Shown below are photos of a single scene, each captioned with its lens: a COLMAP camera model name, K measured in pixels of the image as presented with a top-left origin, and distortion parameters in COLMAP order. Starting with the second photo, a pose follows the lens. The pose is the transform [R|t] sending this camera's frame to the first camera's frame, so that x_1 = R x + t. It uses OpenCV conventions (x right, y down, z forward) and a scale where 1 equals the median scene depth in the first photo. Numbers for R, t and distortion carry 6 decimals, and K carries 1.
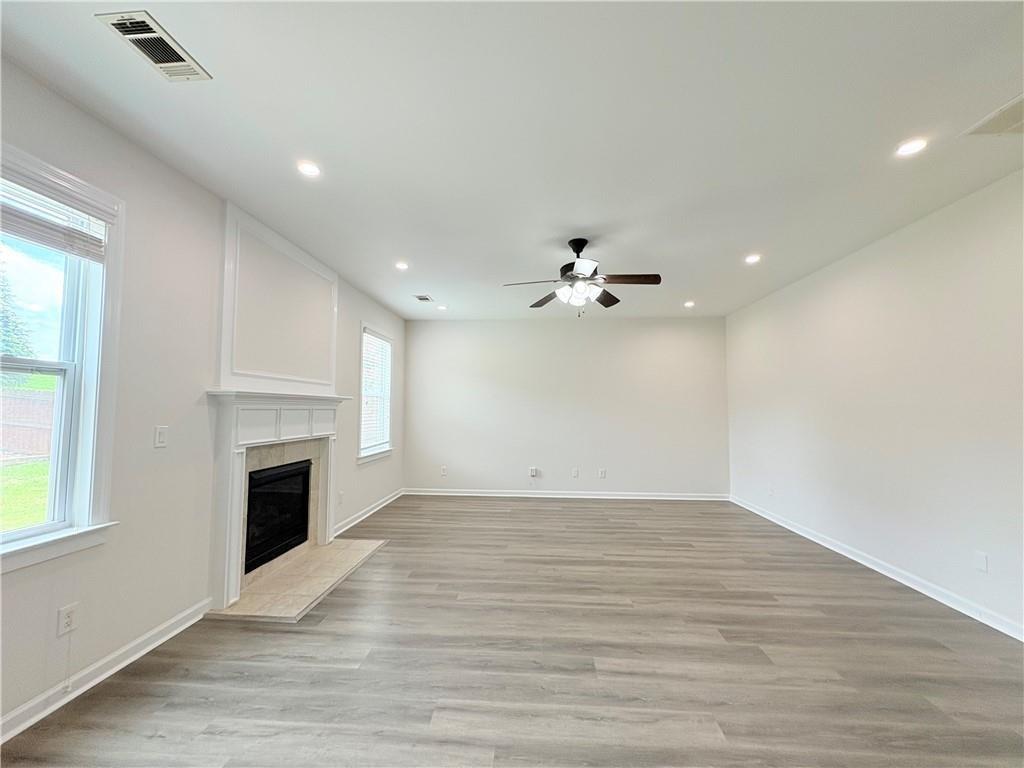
lens RADIAL K [[407.1, 0, 513.6], [0, 407.1, 383.9], [0, 0, 1]] dist [0.000315, 0.000123]
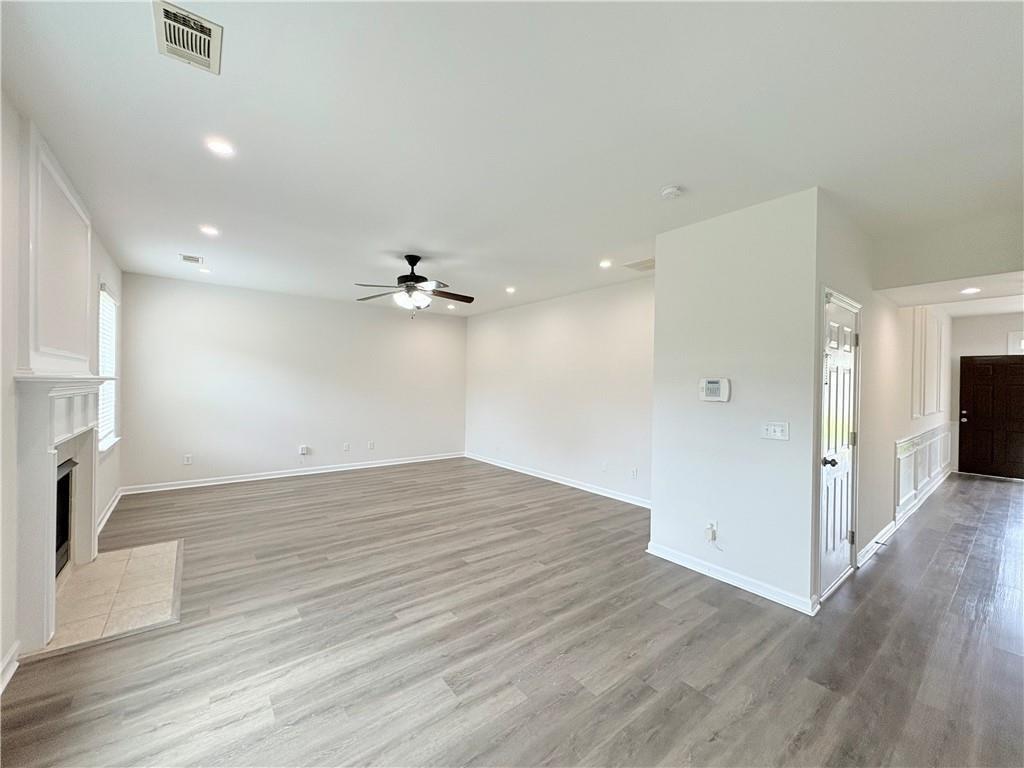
lens RADIAL K [[407.1, 0, 510.1], [0, 407.1, 384.6], [0, 0, 1]] dist [0.000315, 0.000123]
pose [[0.743967, 0.006707, 0.668183, -0.519335], [-0.054332, 0.997246, 0.050484, -0.050949], [-0.666004, -0.073862, 0.742283, -0.158333]]
